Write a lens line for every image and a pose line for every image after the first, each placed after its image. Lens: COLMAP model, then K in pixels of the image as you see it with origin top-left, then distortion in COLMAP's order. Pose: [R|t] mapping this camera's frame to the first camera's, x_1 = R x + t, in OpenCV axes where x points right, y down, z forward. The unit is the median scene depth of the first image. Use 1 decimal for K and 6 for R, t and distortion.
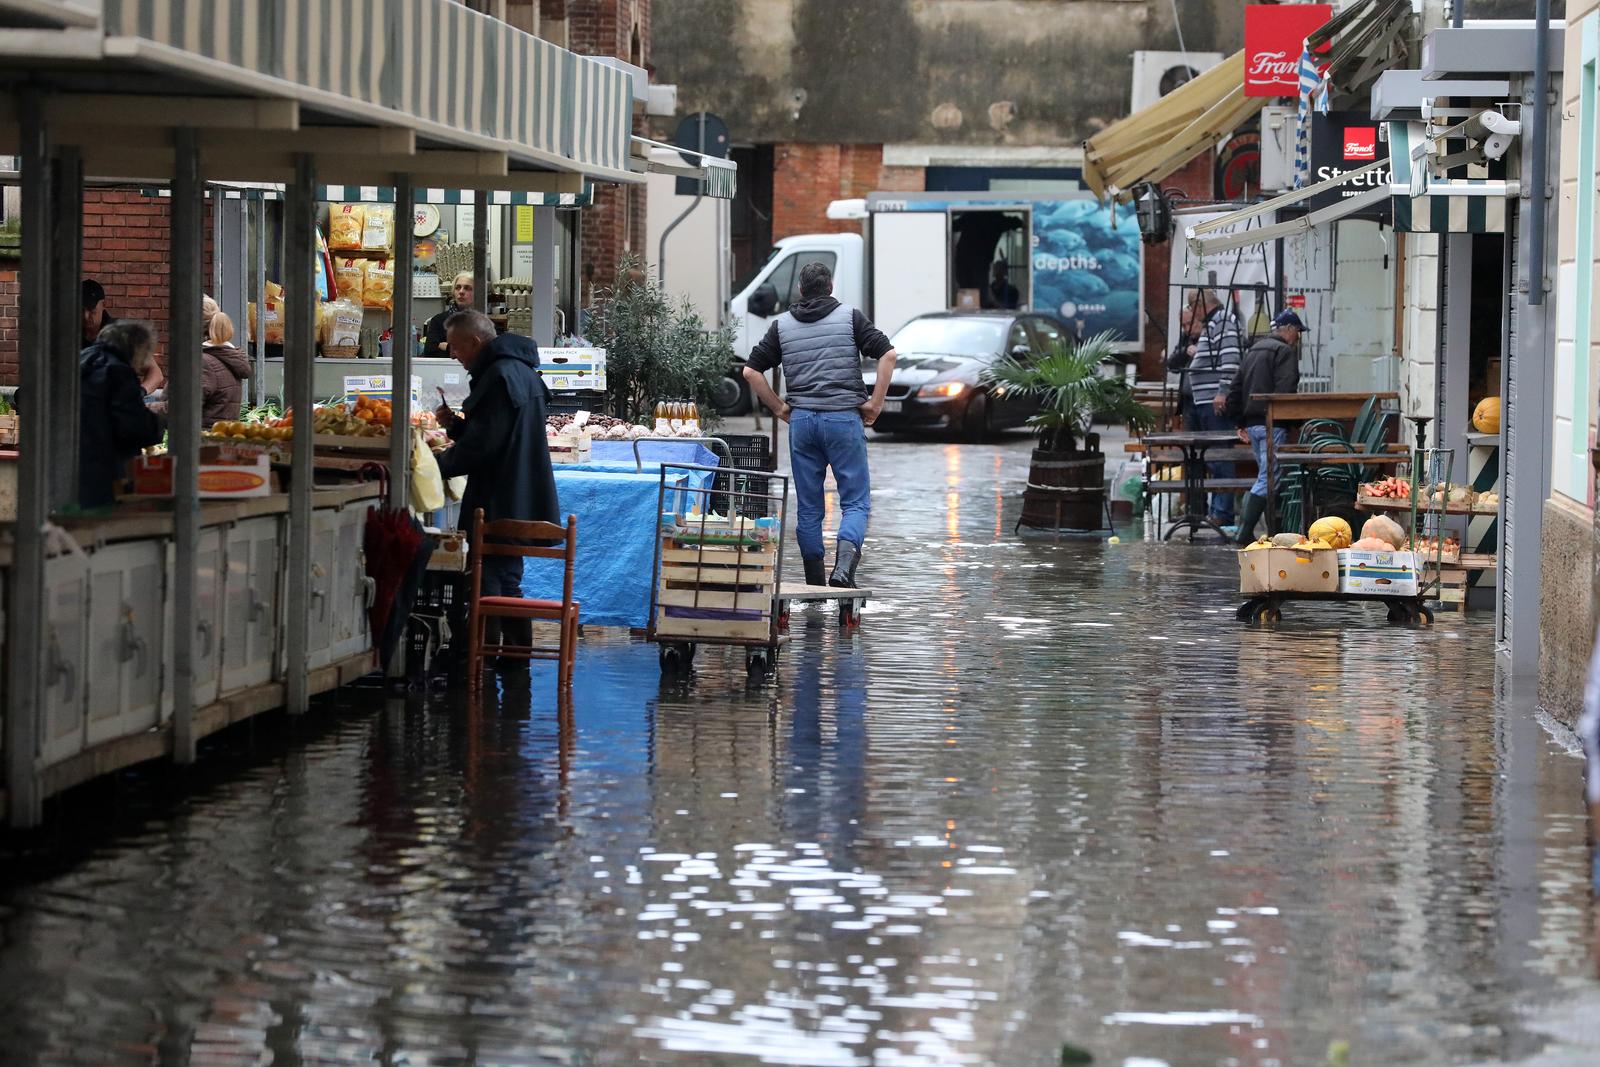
lens RADIAL K [[10656.4, 0, 800.0], [0, 10656.4, 533.5], [0, 0, 1]] dist [3.890303, -9.138310]
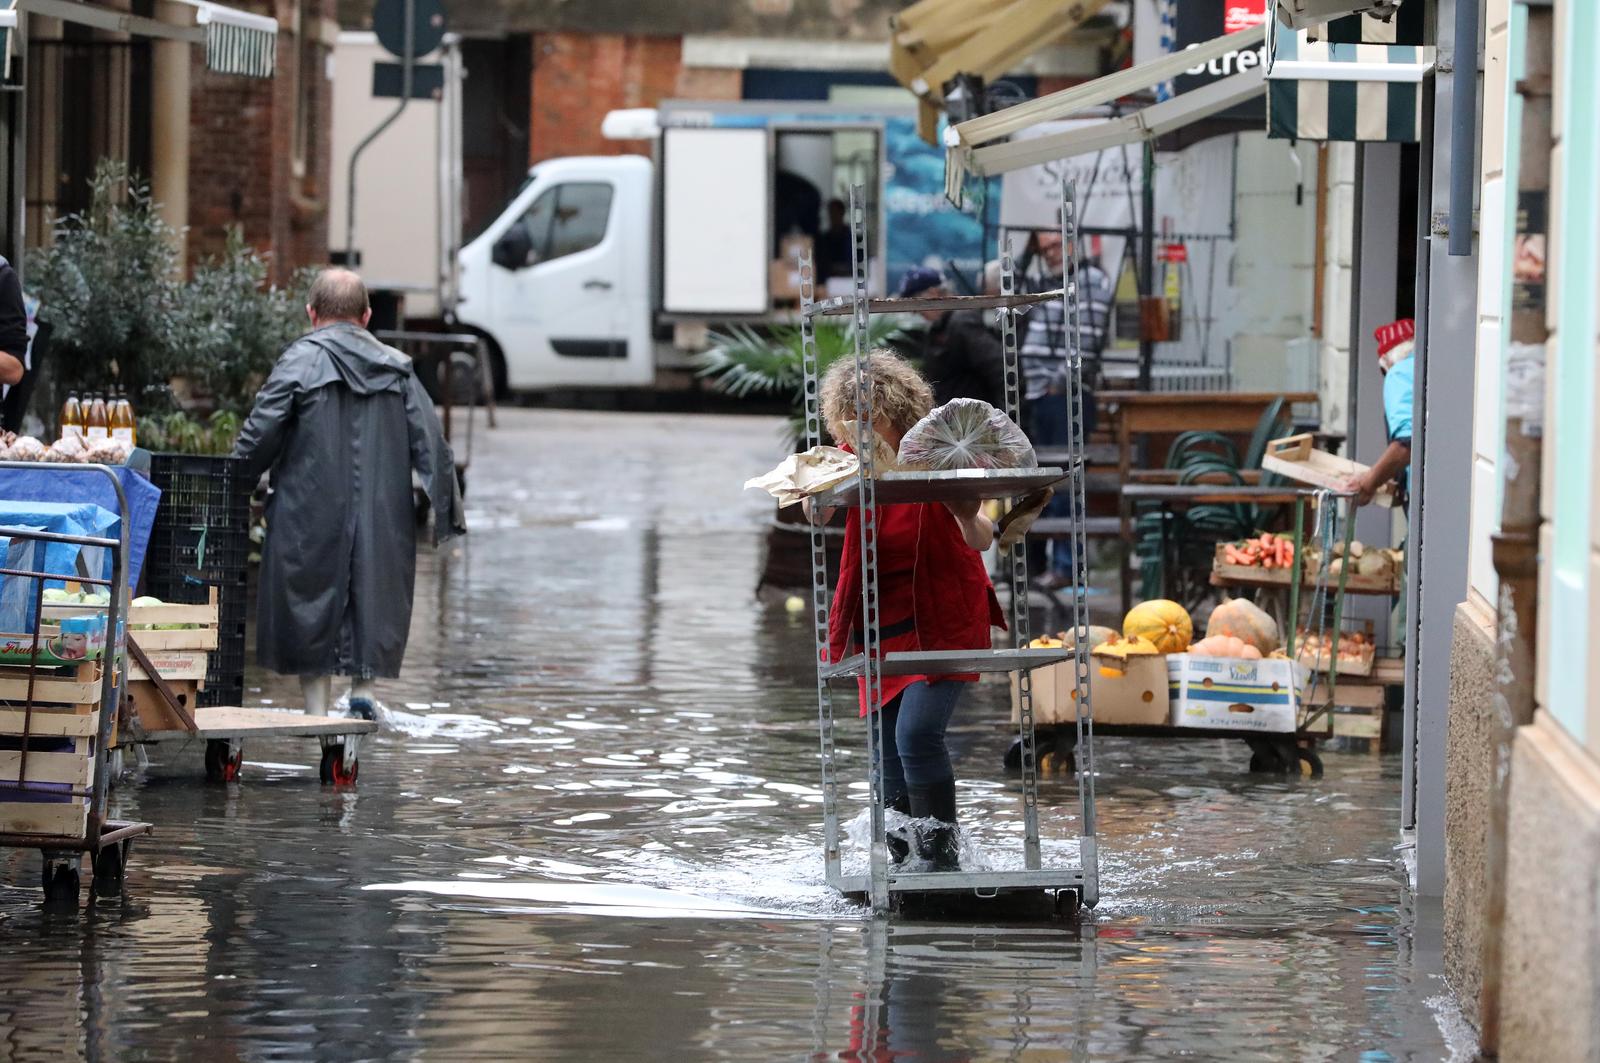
lens RADIAL K [[10733.3, 0, 800.0], [0, 10733.3, 531.5], [0, 0, 1]] dist [2.214757, -3.124283]
pose [[0.999869, 0.010225, -0.012544, 0.033736], [-0.010189, 0.999944, 0.002895, -0.006505], [0.012573, -0.002766, 0.999917, 0.357529]]
